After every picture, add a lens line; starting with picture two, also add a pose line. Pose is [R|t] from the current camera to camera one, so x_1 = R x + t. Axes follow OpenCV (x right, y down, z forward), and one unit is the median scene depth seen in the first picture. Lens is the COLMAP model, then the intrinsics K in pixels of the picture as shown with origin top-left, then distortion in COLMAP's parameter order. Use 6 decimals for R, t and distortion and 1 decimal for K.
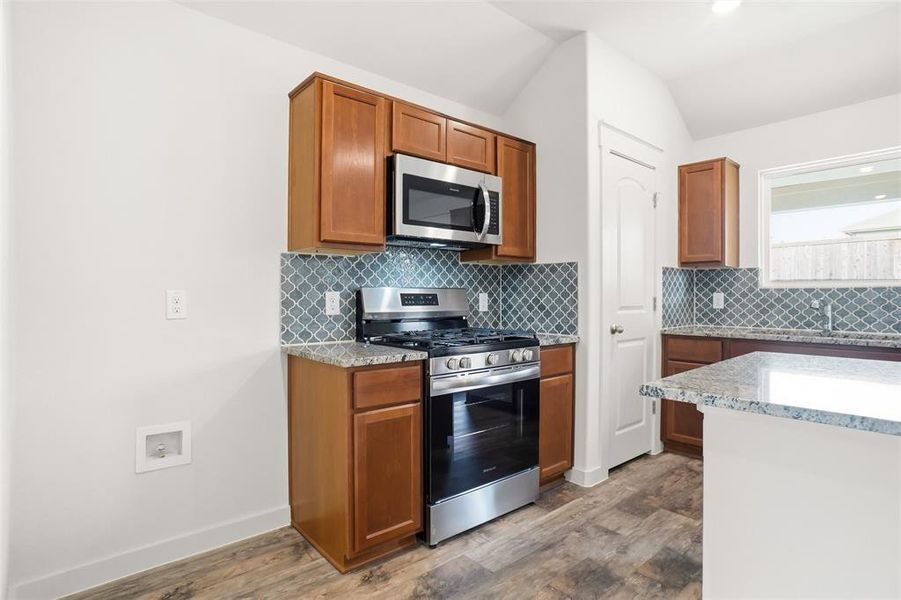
lens RADIAL K [[474.6, 0, 449.1], [0, 474.6, 298.2], [0, 0, 1]] dist [-0.058006, 0.012314]
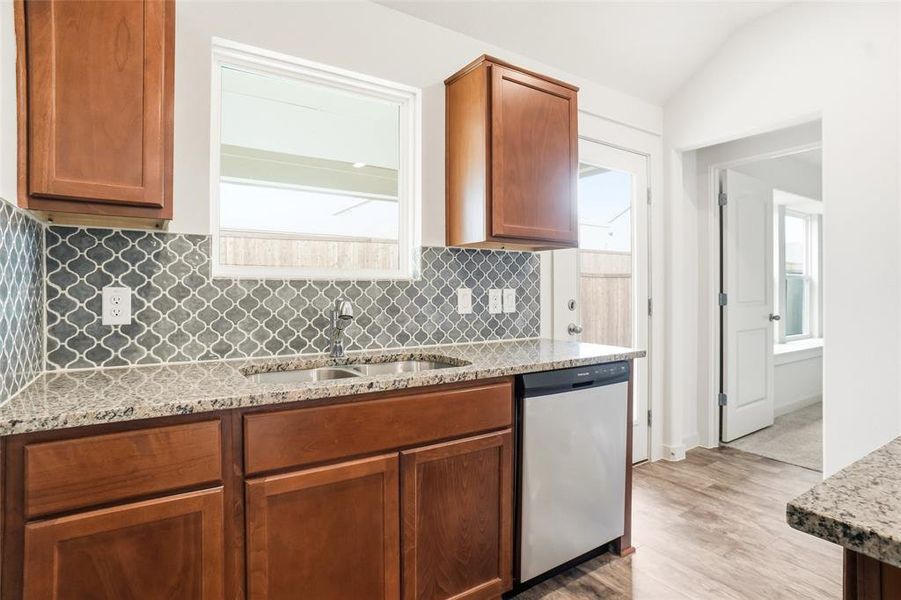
lens RADIAL K [[474.6, 0, 455.2], [0, 474.6, 296.1], [0, 0, 1]] dist [-0.058006, 0.012314]
pose [[0.145203, -0.006905, 0.989378, 0.277694], [0.006945, 0.999958, 0.005960, -0.004649], [-0.989378, 0.006006, 0.145245, 0.828191]]
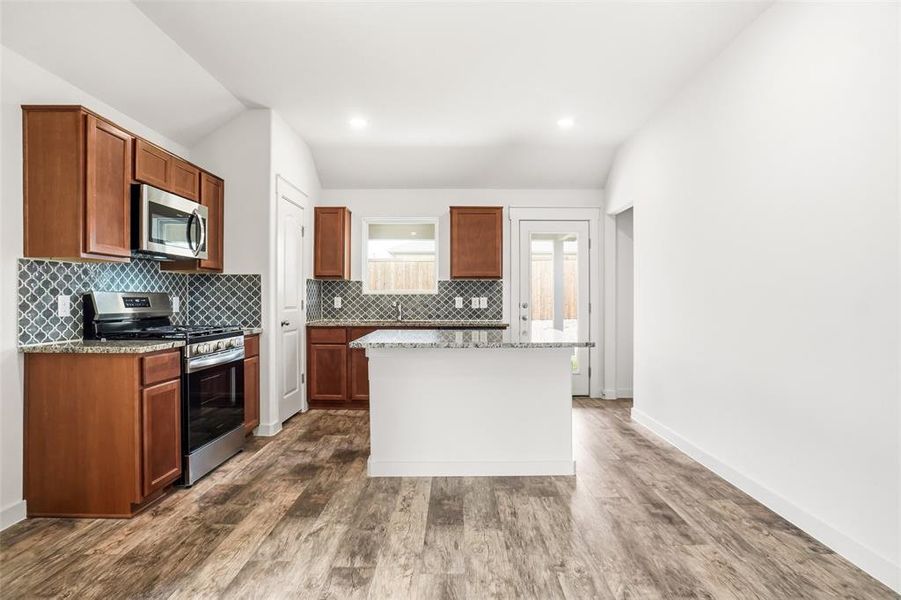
lens RADIAL K [[474.6, 0, 450.4], [0, 474.6, 302.5], [0, 0, 1]] dist [-0.058006, 0.012314]
pose [[0.663509, -0.004548, 0.748155, -0.379890], [0.002634, 0.999990, 0.003743, 0.000738], [-0.748164, -0.000513, 0.663514, -0.315234]]
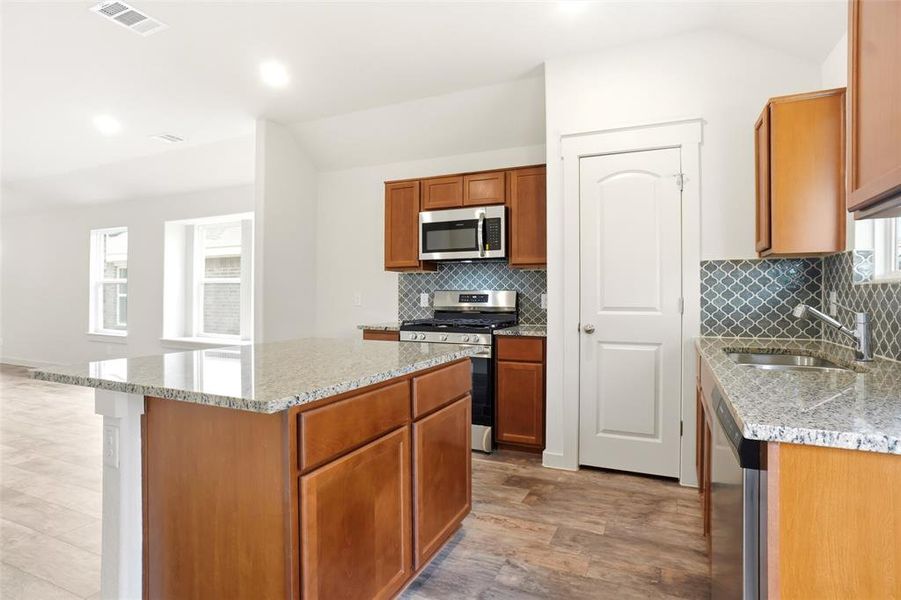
lens RADIAL K [[474.6, 0, 450.7], [0, 474.6, 294.7], [0, 0, 1]] dist [-0.058006, 0.012314]
pose [[0.415858, -0.000376, -0.909430, 1.178811], [-0.005859, 0.999978, -0.003092, -0.003438], [0.909411, 0.006614, 0.415847, 0.309510]]
